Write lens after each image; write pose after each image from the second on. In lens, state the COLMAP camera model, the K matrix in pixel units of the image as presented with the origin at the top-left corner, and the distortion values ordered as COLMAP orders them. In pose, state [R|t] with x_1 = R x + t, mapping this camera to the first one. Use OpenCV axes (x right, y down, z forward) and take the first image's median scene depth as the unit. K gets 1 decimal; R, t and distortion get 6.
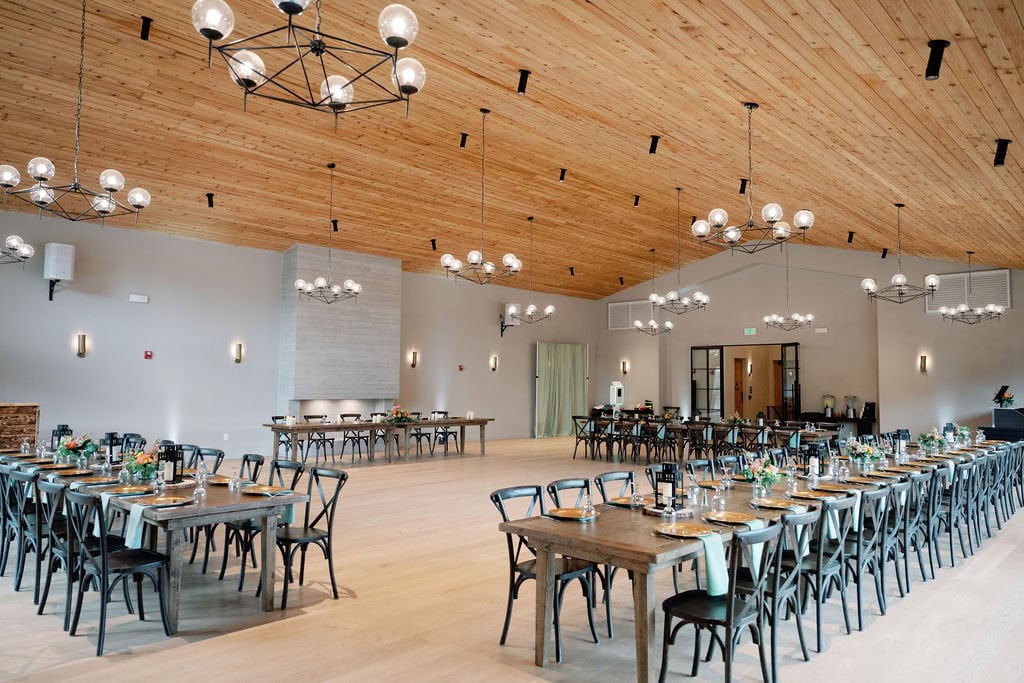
lens RADIAL K [[702.1, 0, 512.0], [0, 702.1, 341.5], [0, 0, 1]] dist [0.002097, 0.000444]
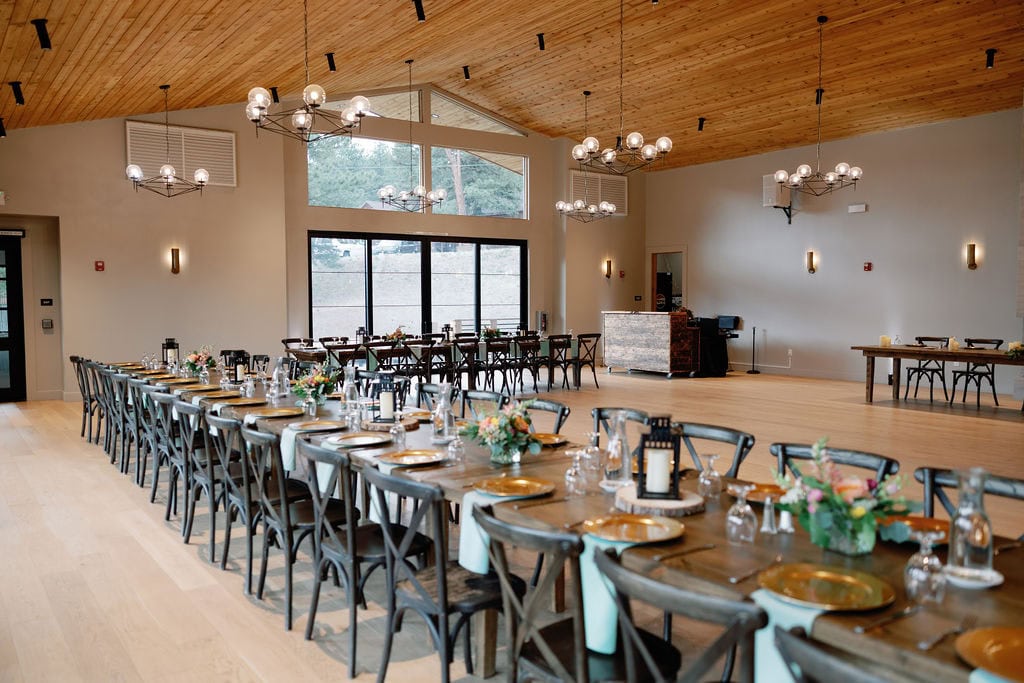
lens RADIAL K [[835.6, 0, 512.0], [0, 835.6, 341.5], [0, 0, 1]] dist [-0.001716, -0.000078]
pose [[-0.201961, 0.043261, -0.978438, 1.003527], [0.059107, 0.997741, 0.031914, 0.080845], [0.977608, -0.051387, -0.204062, 1.093436]]
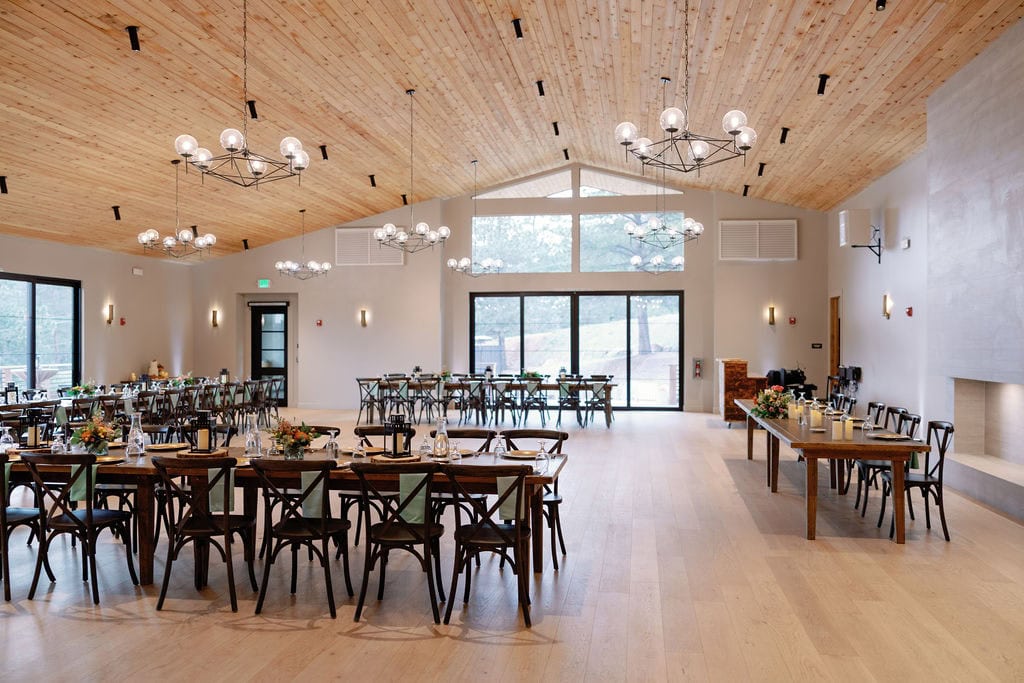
lens RADIAL K [[835.6, 0, 512.0], [0, 835.6, 341.5], [0, 0, 1]] dist [-0.001716, -0.000078]
pose [[-0.823085, -0.007926, -0.567863, 0.798001], [0.025632, 0.998365, -0.051086, 0.106172], [0.567340, -0.056604, -0.821536, 1.653165]]
